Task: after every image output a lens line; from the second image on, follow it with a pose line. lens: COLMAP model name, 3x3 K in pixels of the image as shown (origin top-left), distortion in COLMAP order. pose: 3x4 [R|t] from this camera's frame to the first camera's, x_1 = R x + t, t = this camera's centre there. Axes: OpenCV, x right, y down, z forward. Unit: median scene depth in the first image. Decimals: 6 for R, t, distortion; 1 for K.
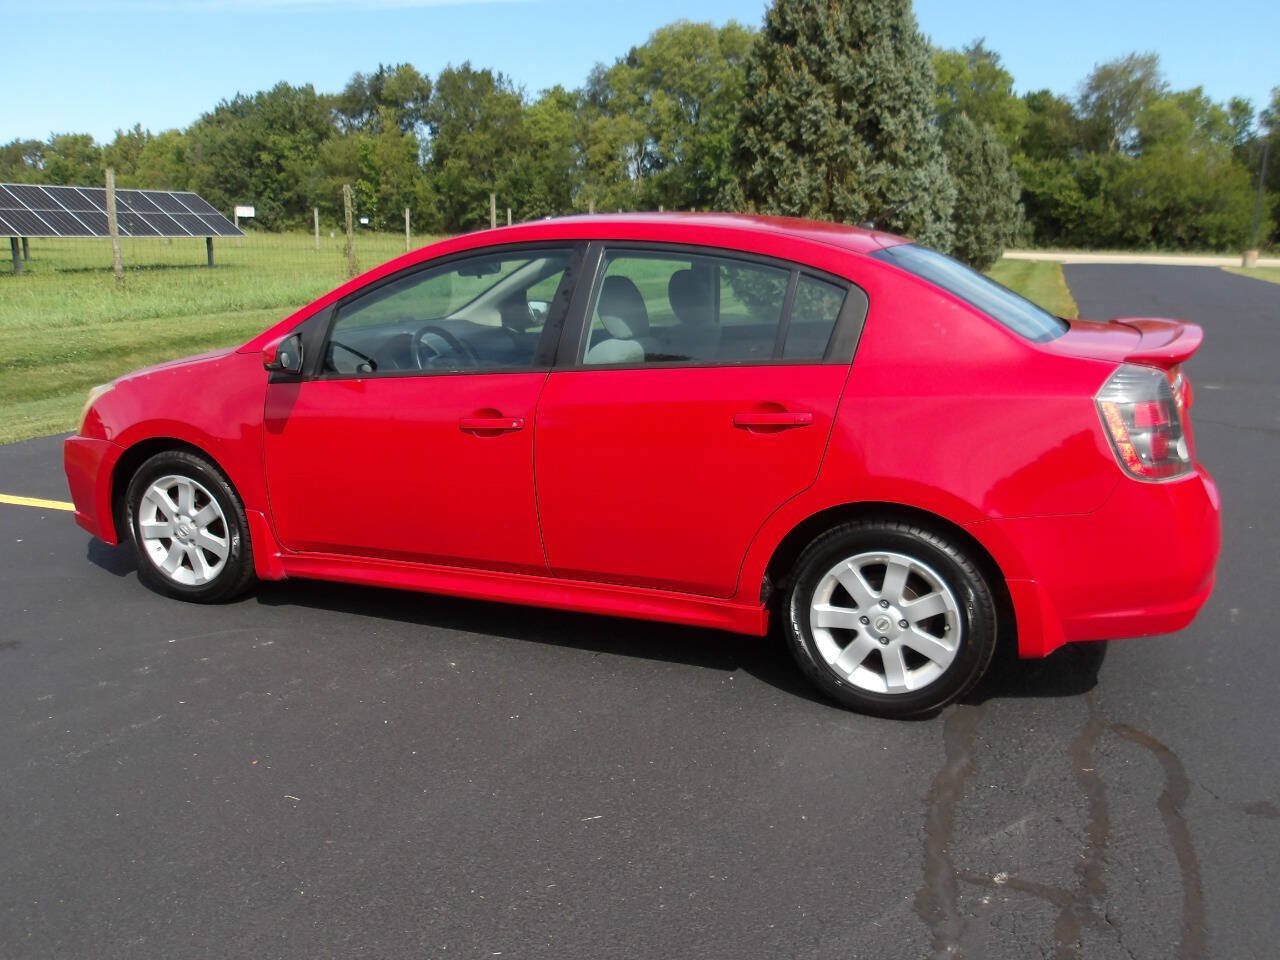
lens RADIAL K [[1064.2, 0, 633.6], [0, 1064.2, 470.7], [0, 0, 1]] dist [0.004098, 0.002790]
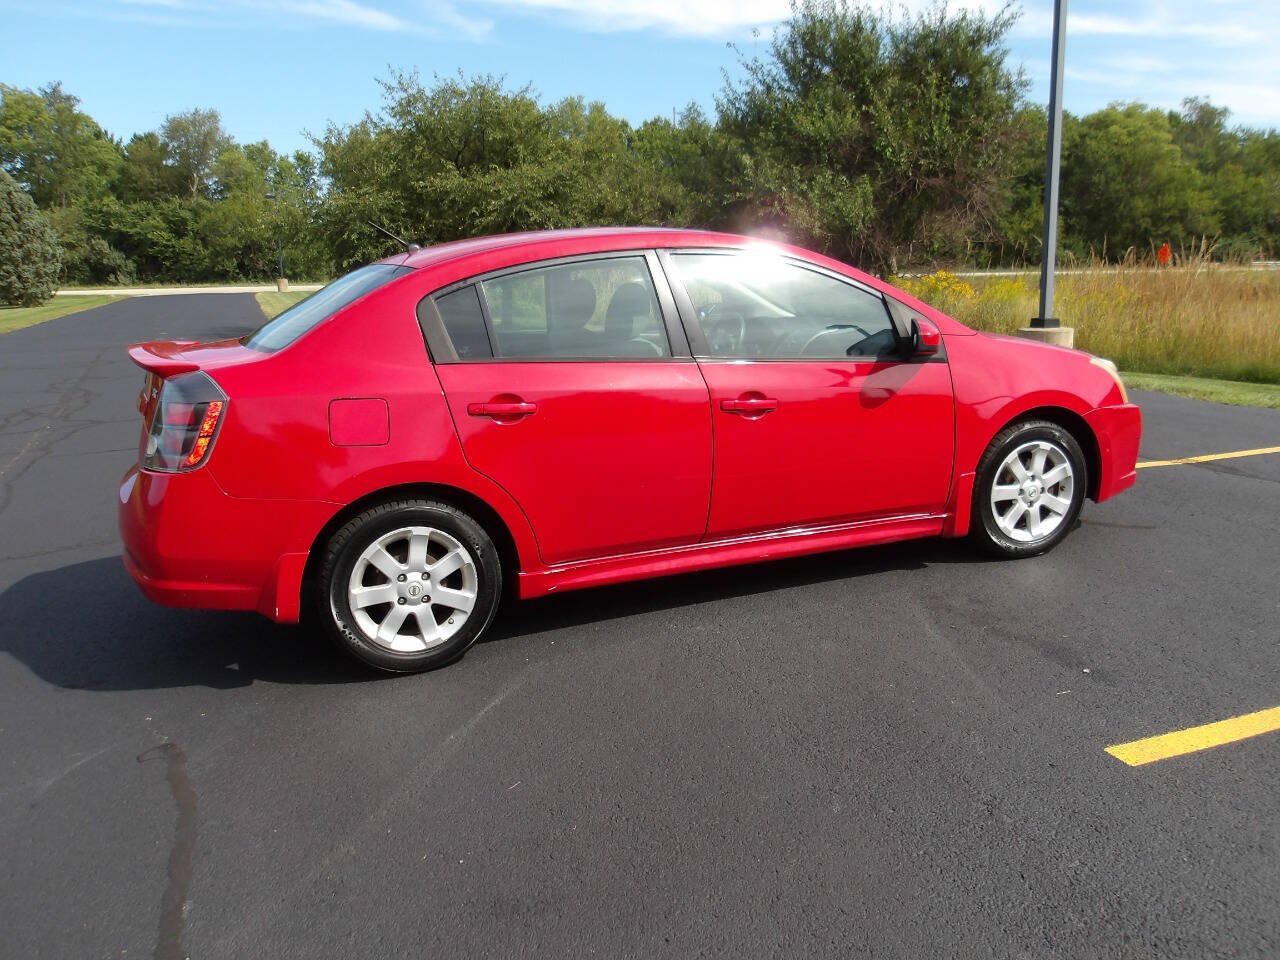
lens RADIAL K [[1064.2, 0, 641.4], [0, 1064.2, 481.6], [0, 0, 1]] dist [0.004098, 0.002790]
pose [[0.743386, -0.164445, 0.648333, 0.047346], [0.178834, 0.982884, 0.044249, 0.060864], [-0.644512, 0.083049, 0.760070, -0.259991]]
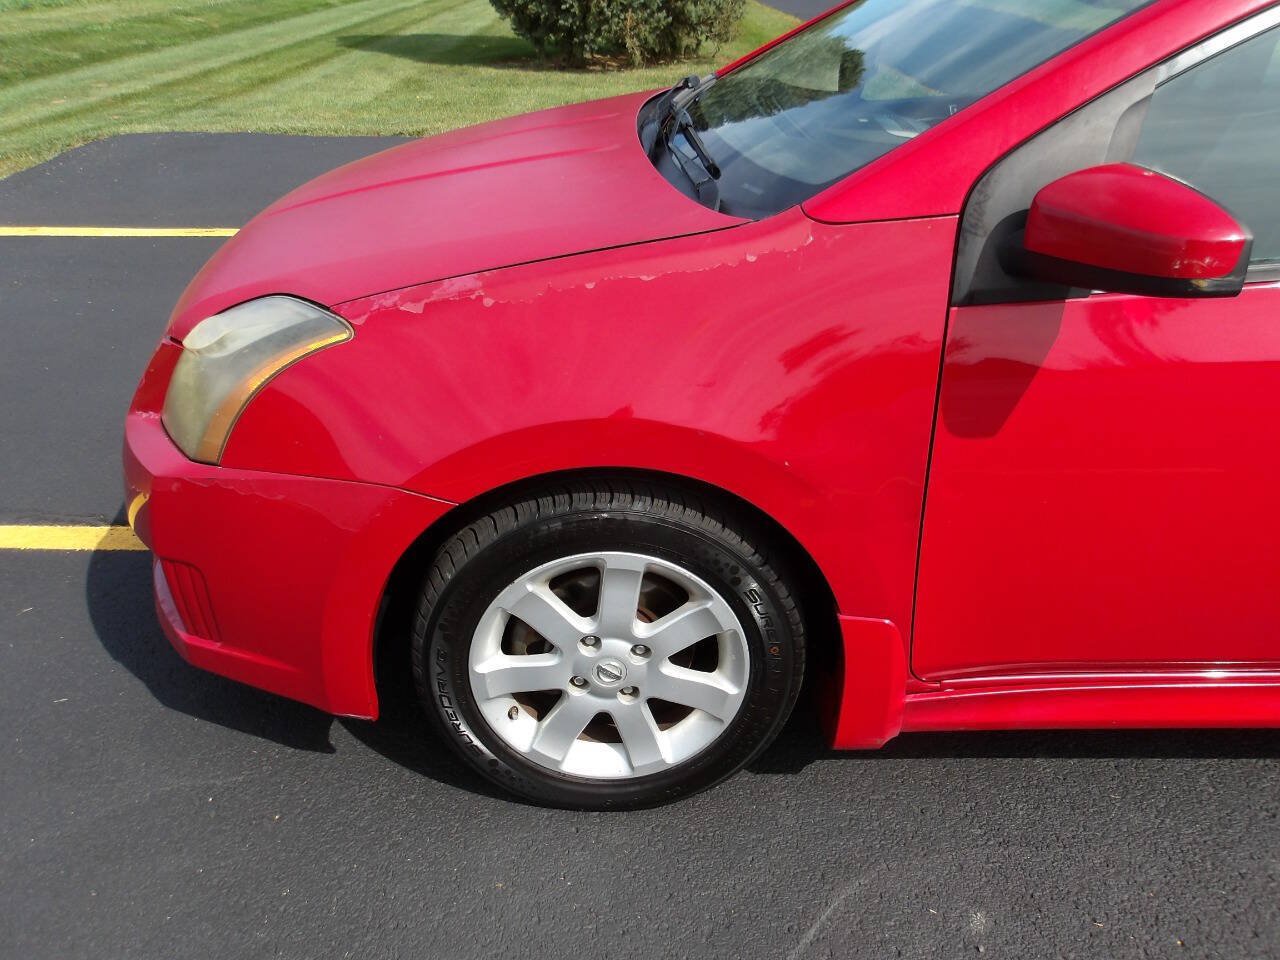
lens RADIAL K [[1064.2, 0, 639.1], [0, 1064.2, 479.5], [0, 0, 1]] dist [0.004098, 0.002790]
pose [[0.924299, -0.162379, 0.345405, -0.054843], [0.070319, 0.961943, 0.264048, -0.012236], [-0.375136, -0.219771, 0.900541, 0.065378]]
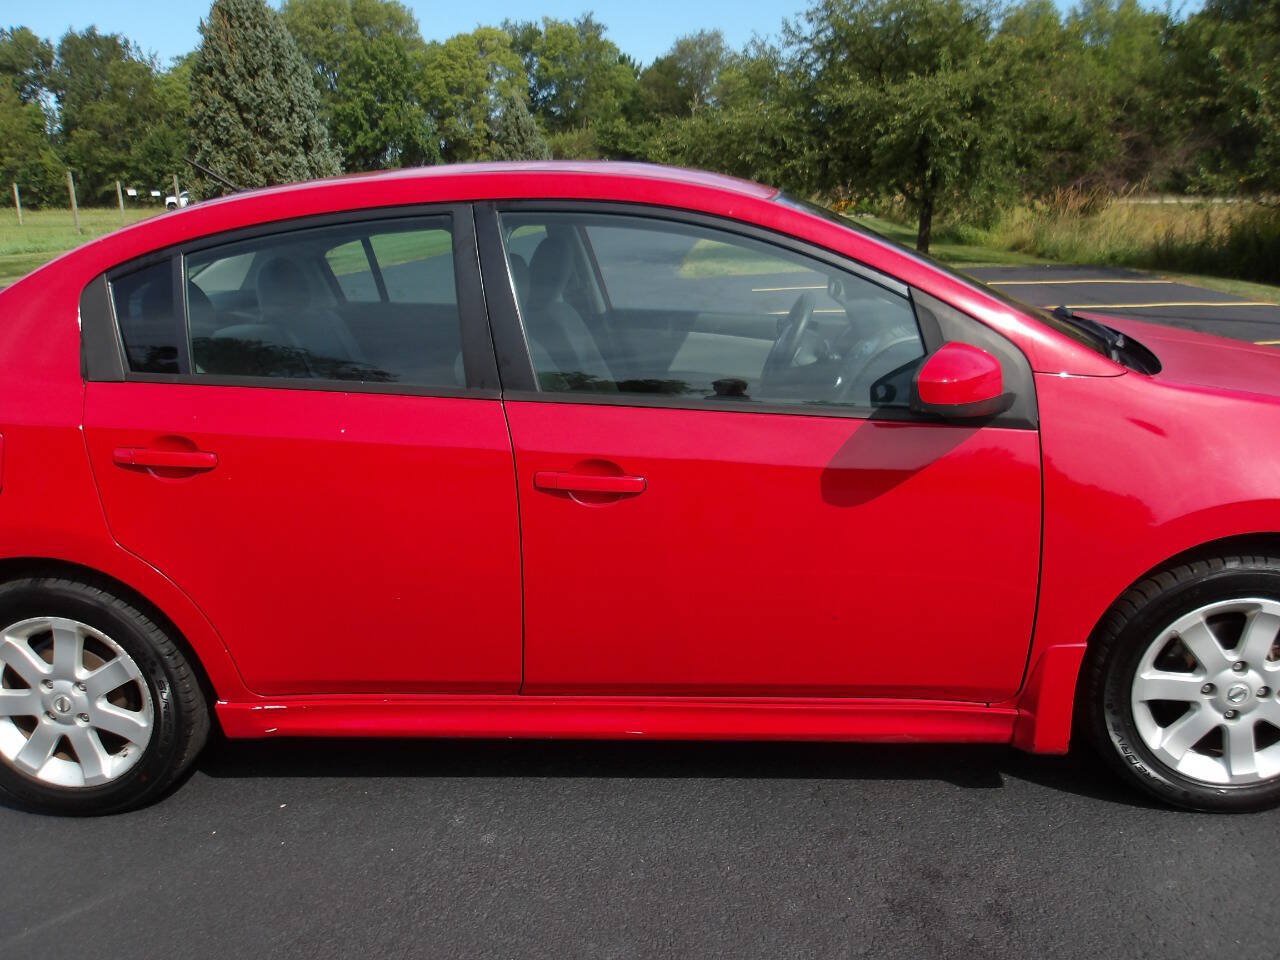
lens RADIAL K [[1064.2, 0, 638.7], [0, 1064.2, 479.2], [0, 0, 1]] dist [0.004098, 0.002790]
pose [[0.961160, -0.101767, 0.256545, 0.106953], [0.090857, 0.994396, 0.054059, 0.057114], [-0.260608, -0.028650, 0.965019, -0.246939]]
